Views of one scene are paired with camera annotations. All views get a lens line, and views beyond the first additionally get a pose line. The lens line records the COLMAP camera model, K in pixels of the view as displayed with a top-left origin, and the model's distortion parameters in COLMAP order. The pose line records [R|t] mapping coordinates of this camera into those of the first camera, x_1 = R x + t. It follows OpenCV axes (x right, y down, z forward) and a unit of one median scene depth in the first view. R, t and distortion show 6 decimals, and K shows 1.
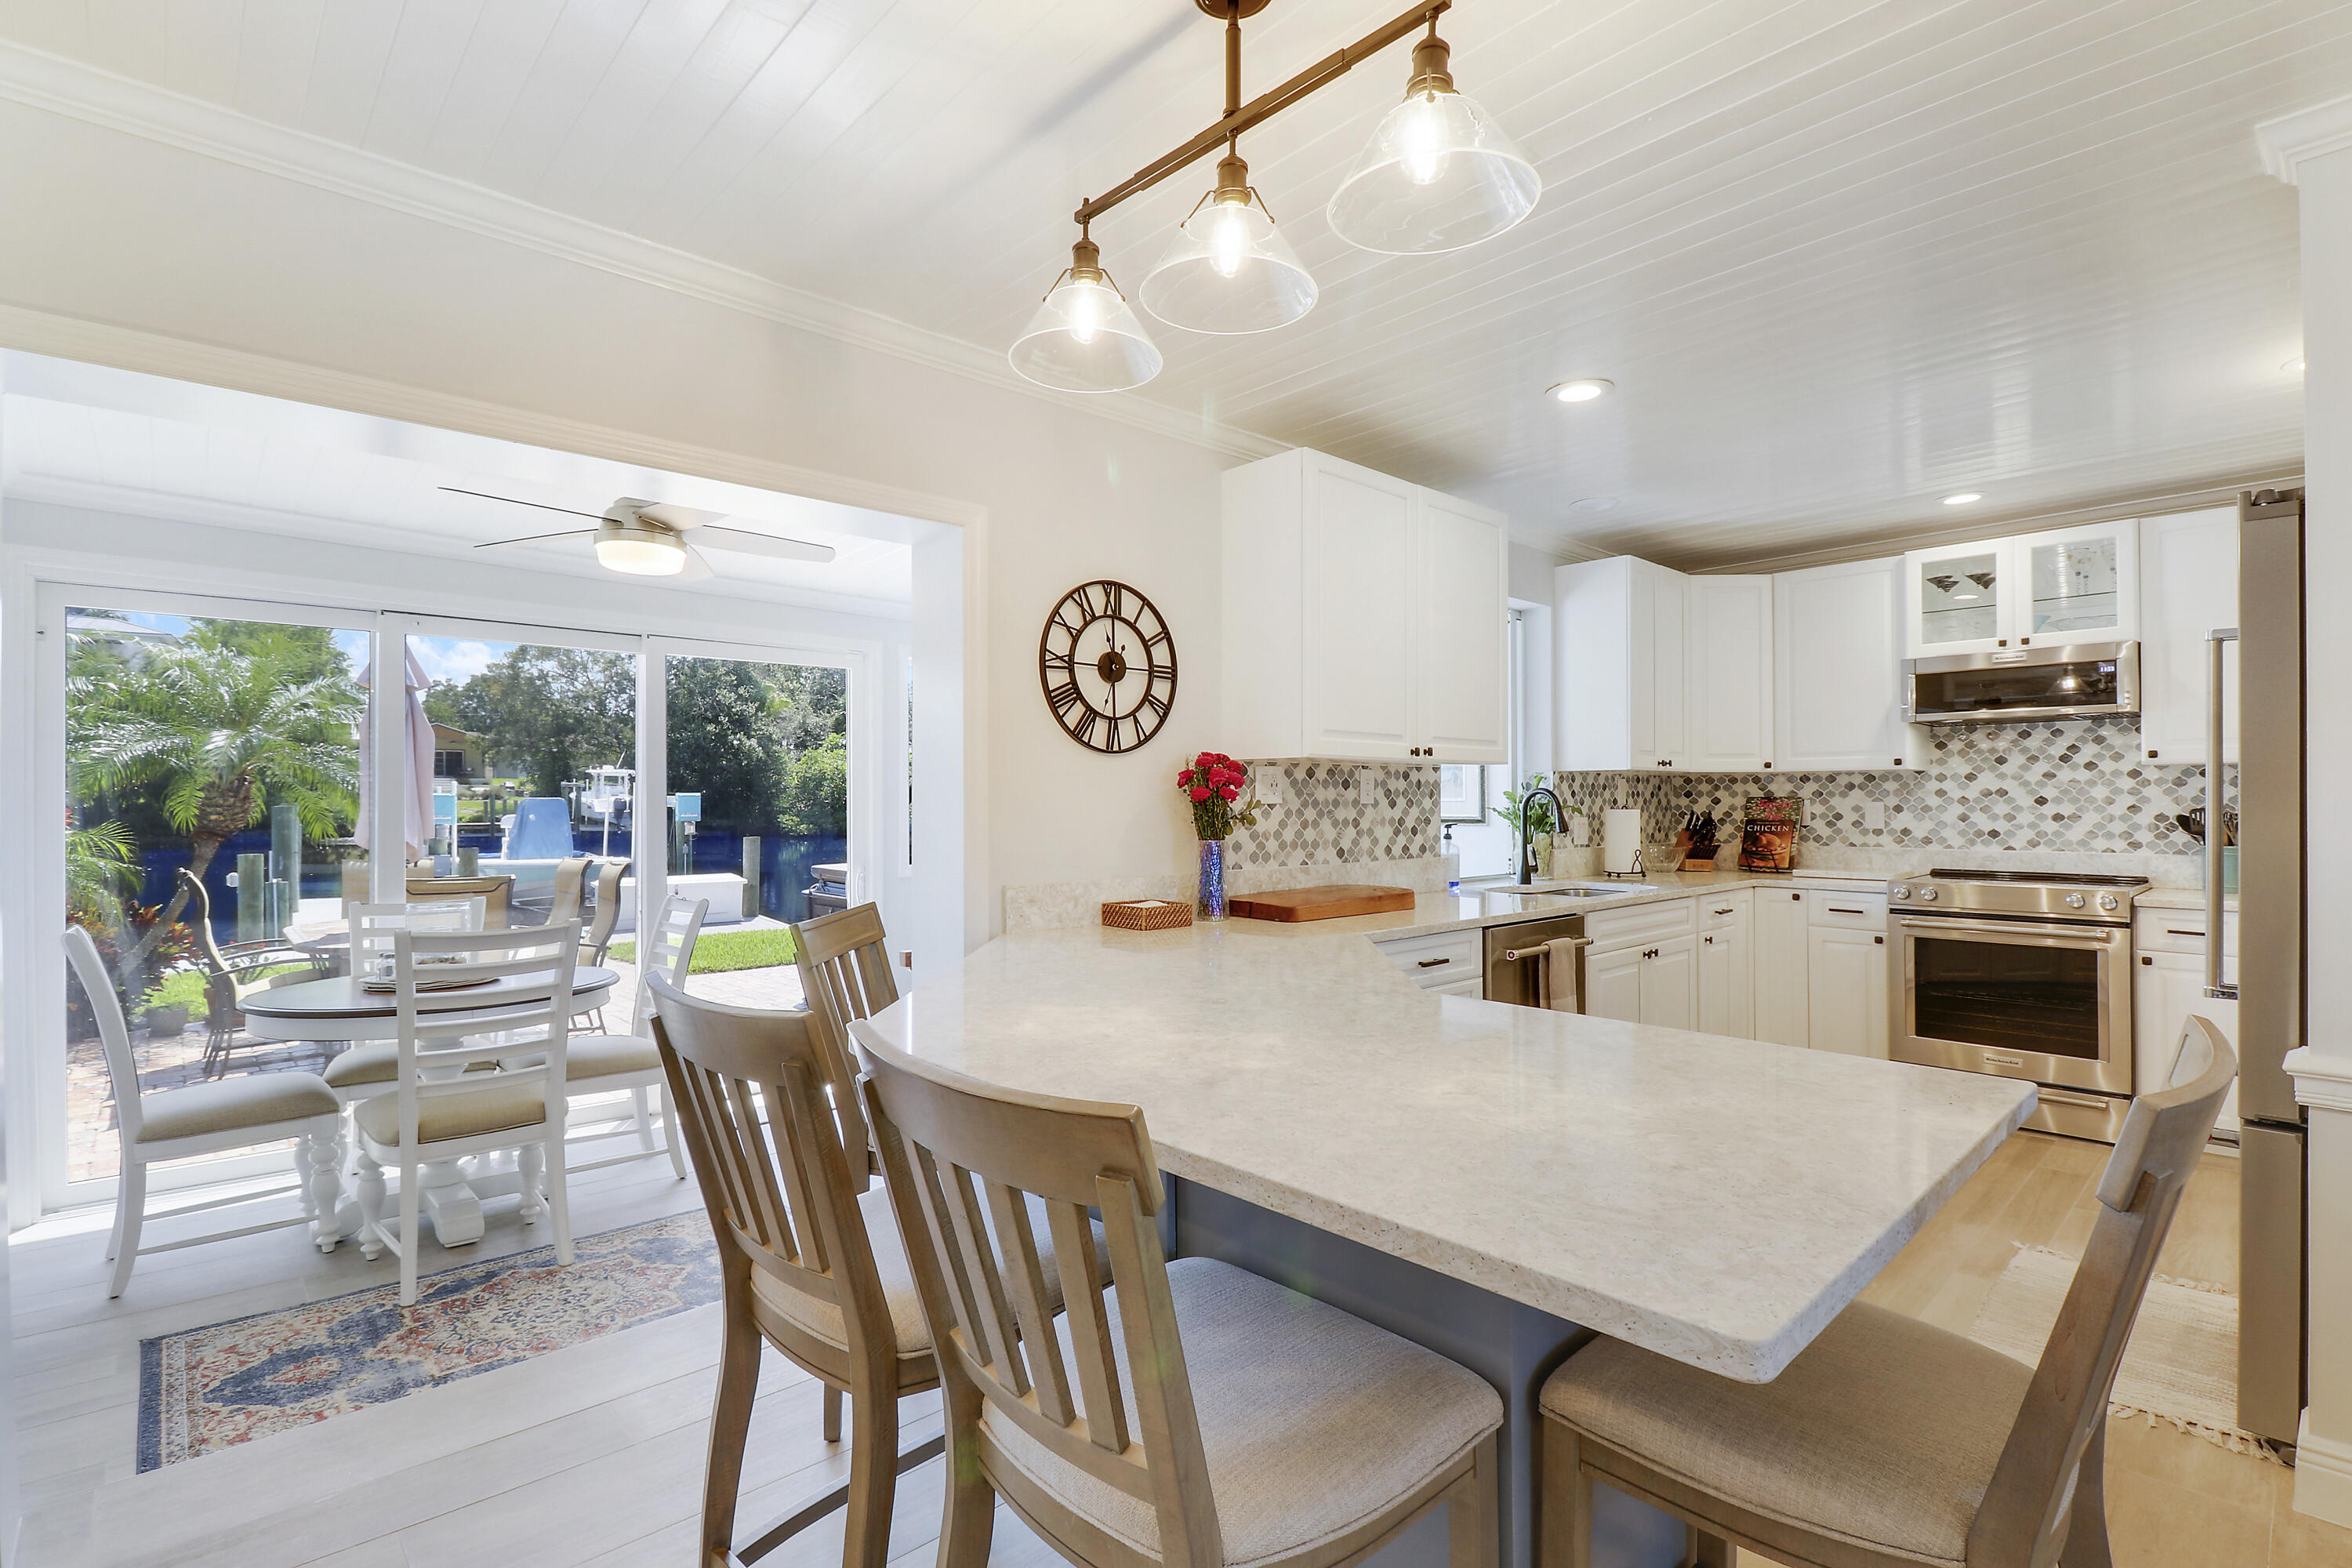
lens RADIAL K [[1081.7, 0, 1214.7], [0, 1081.7, 808.3], [0, 0, 1]] dist [-0.017512, -0.001086]
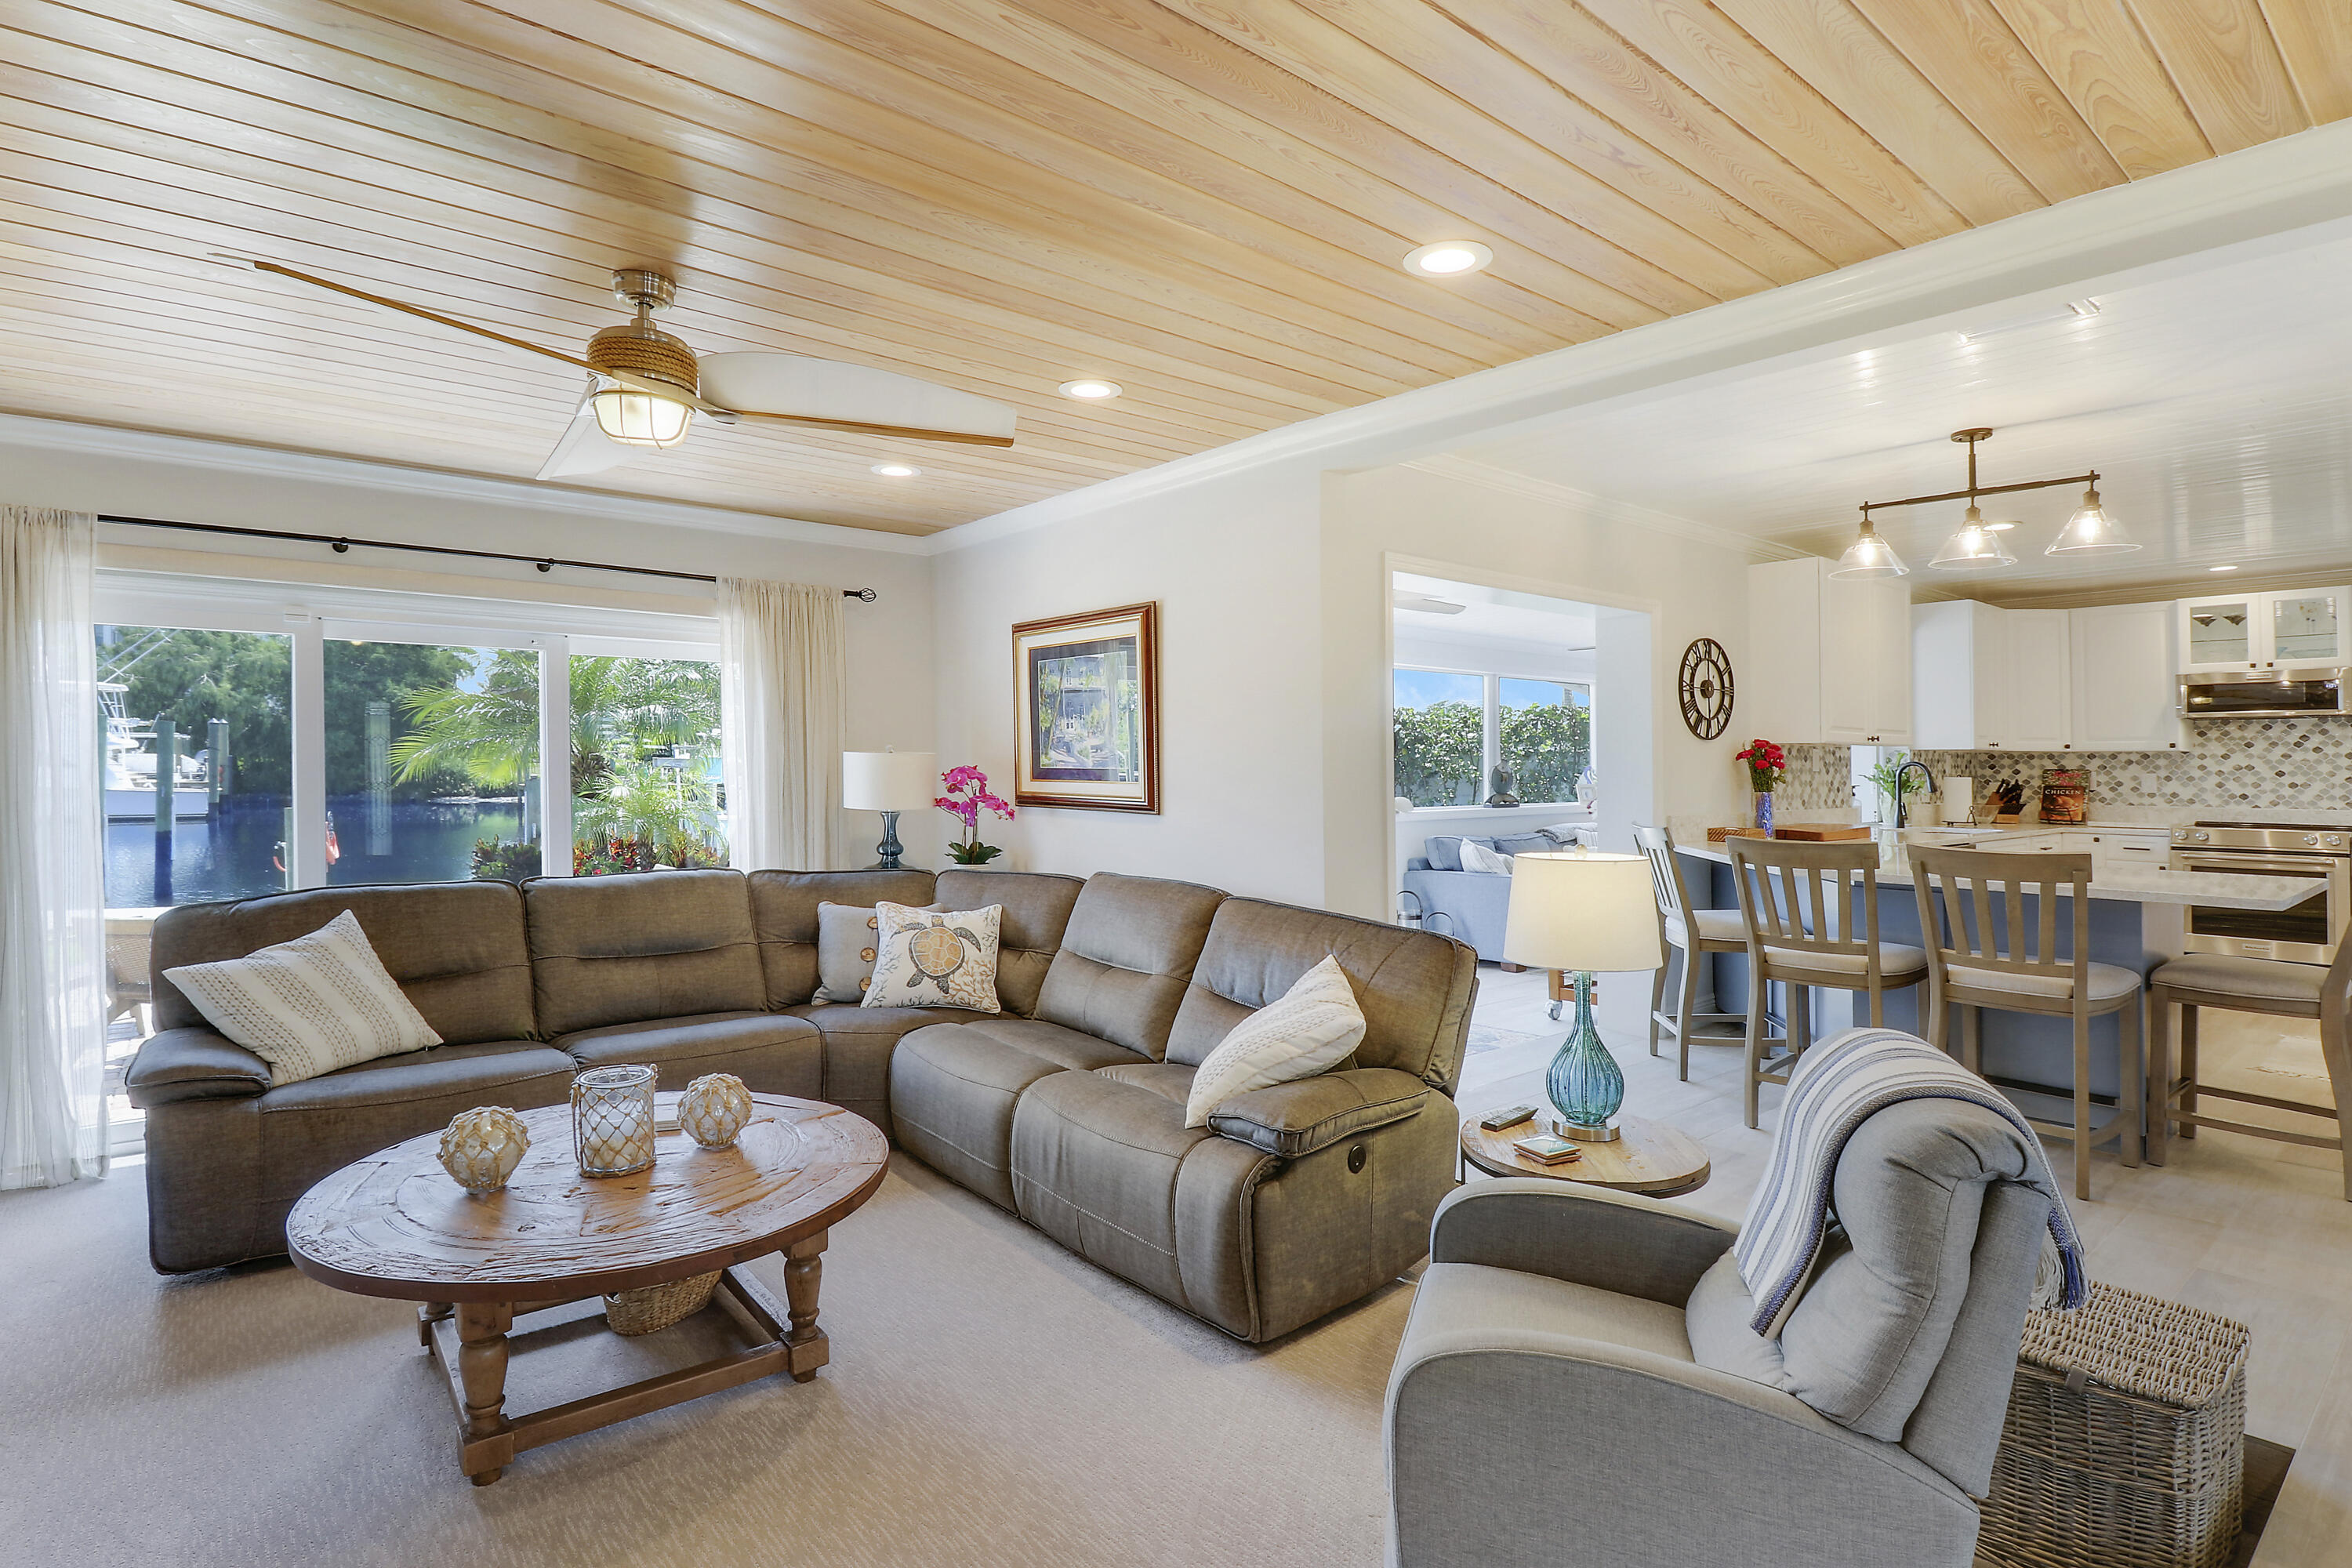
lens RADIAL K [[1141.8, 0, 1213.0], [0, 1141.8, 757.5], [0, 0, 1]] dist [-0.010199, -0.002865]
pose [[0.997545, 0.007335, -0.069641, -0.476354], [-0.008448, 0.999841, -0.015704, 0.006350], [0.069515, 0.016254, 0.997448, -0.528288]]
